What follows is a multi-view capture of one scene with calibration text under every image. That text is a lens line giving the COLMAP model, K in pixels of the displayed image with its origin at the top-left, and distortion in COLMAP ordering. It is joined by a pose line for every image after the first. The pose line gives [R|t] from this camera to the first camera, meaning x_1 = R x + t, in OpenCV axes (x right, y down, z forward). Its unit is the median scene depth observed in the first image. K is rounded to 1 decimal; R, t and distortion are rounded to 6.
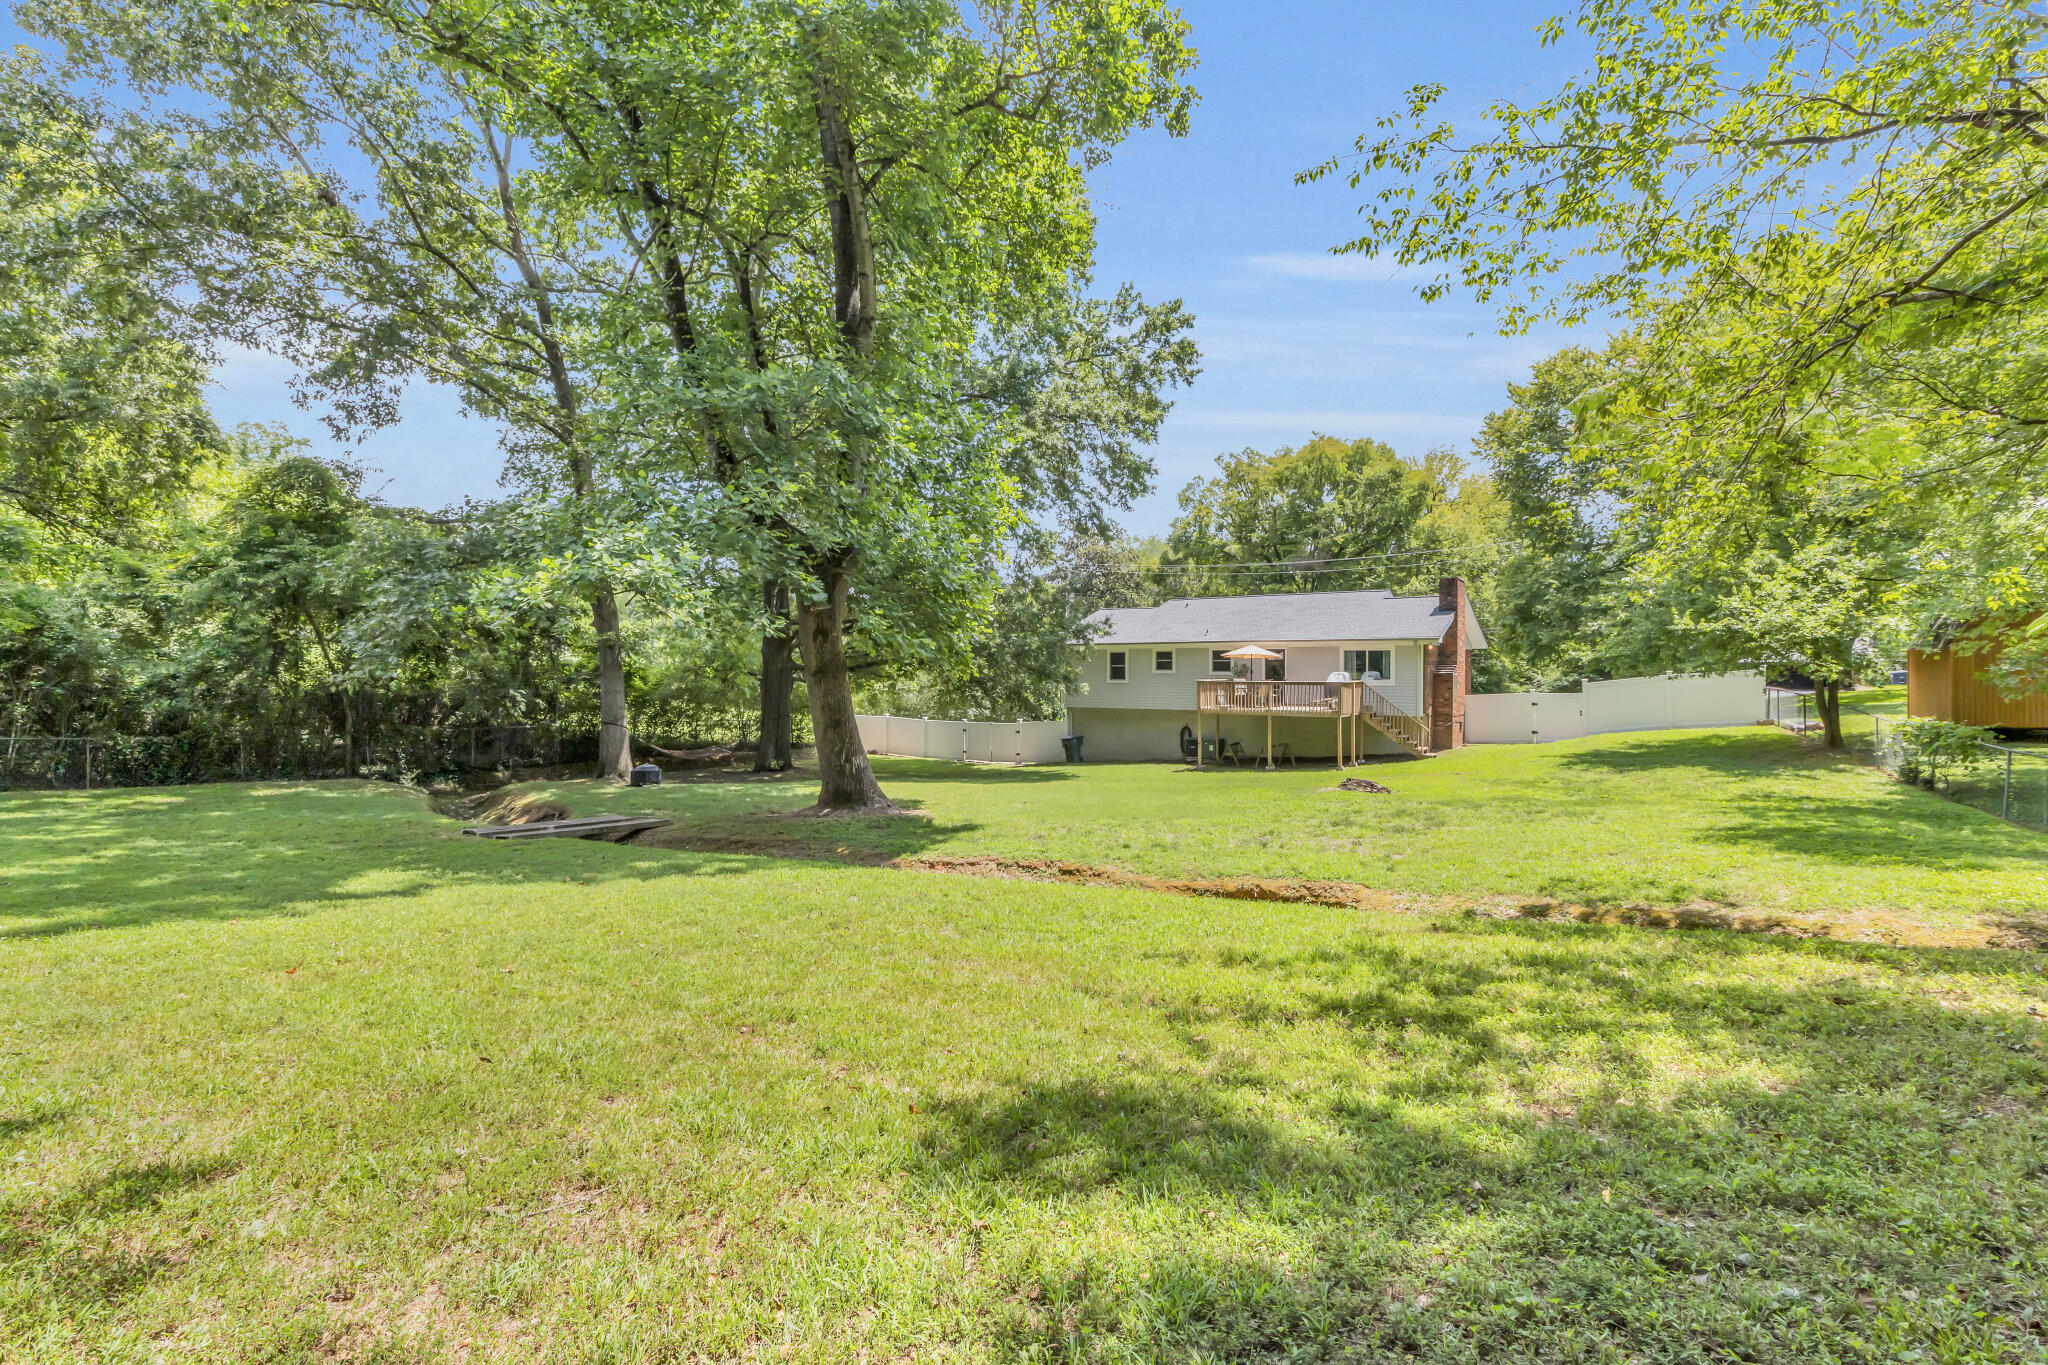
lens RADIAL K [[938.5, 0, 1023.7], [0, 938.5, 672.8], [0, 0, 1]] dist [0.001437, 0.000216]
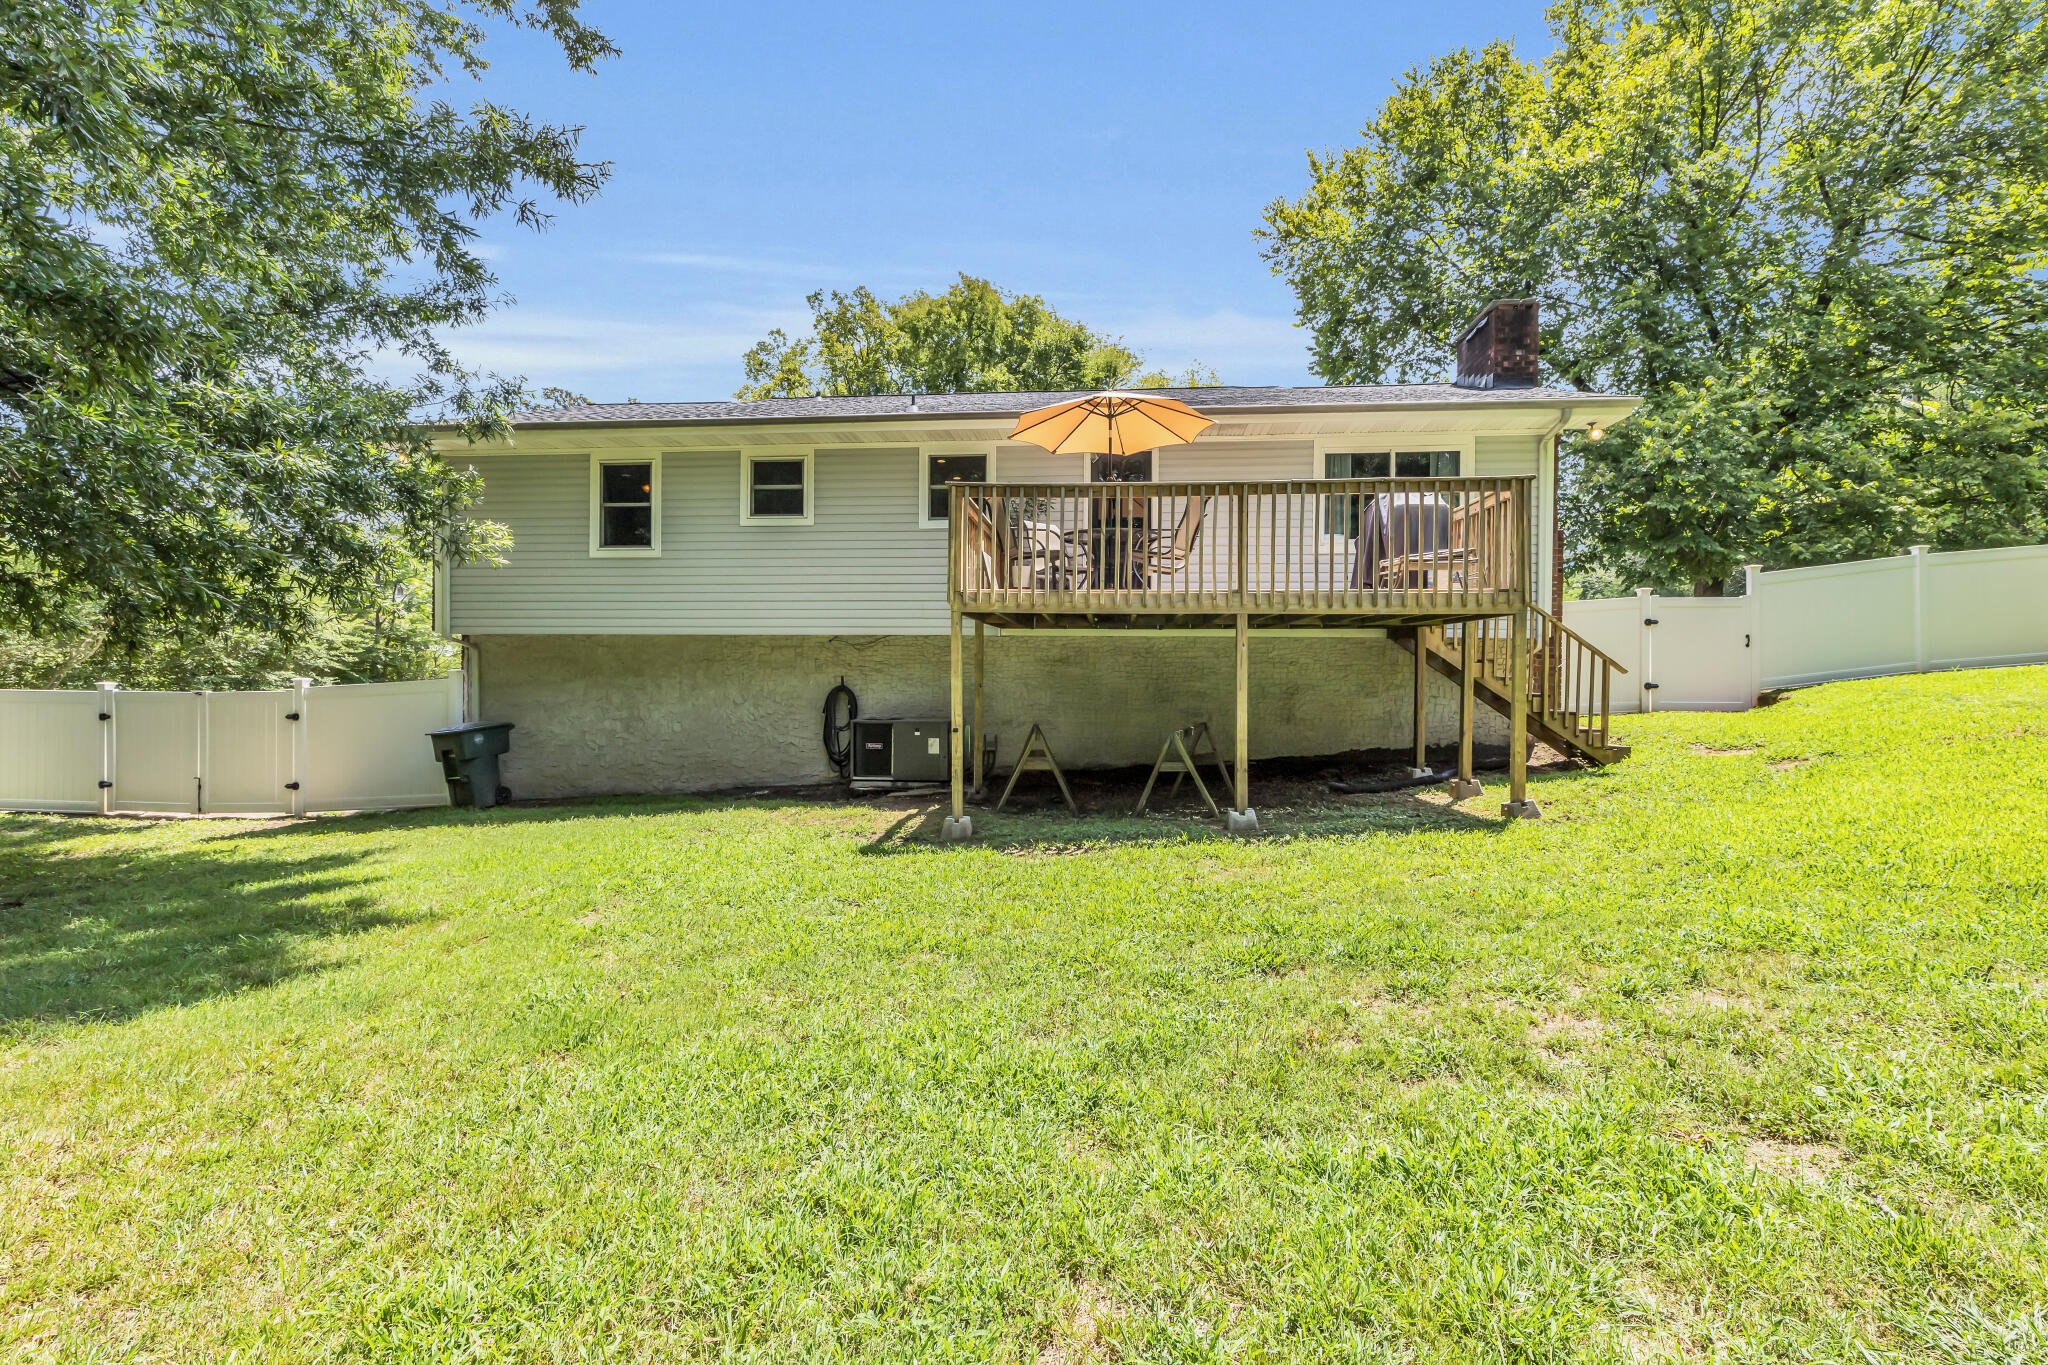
lens RADIAL K [[938.5, 0, 1035.5], [0, 938.5, 685.0], [0, 0, 1]] dist [0.001437, 0.000216]
pose [[0.882118, -0.005264, 0.470999, 0.072633], [0.003879, 0.999985, 0.003911, 0.054929], [-0.471012, -0.001623, 0.882125, 0.655336]]
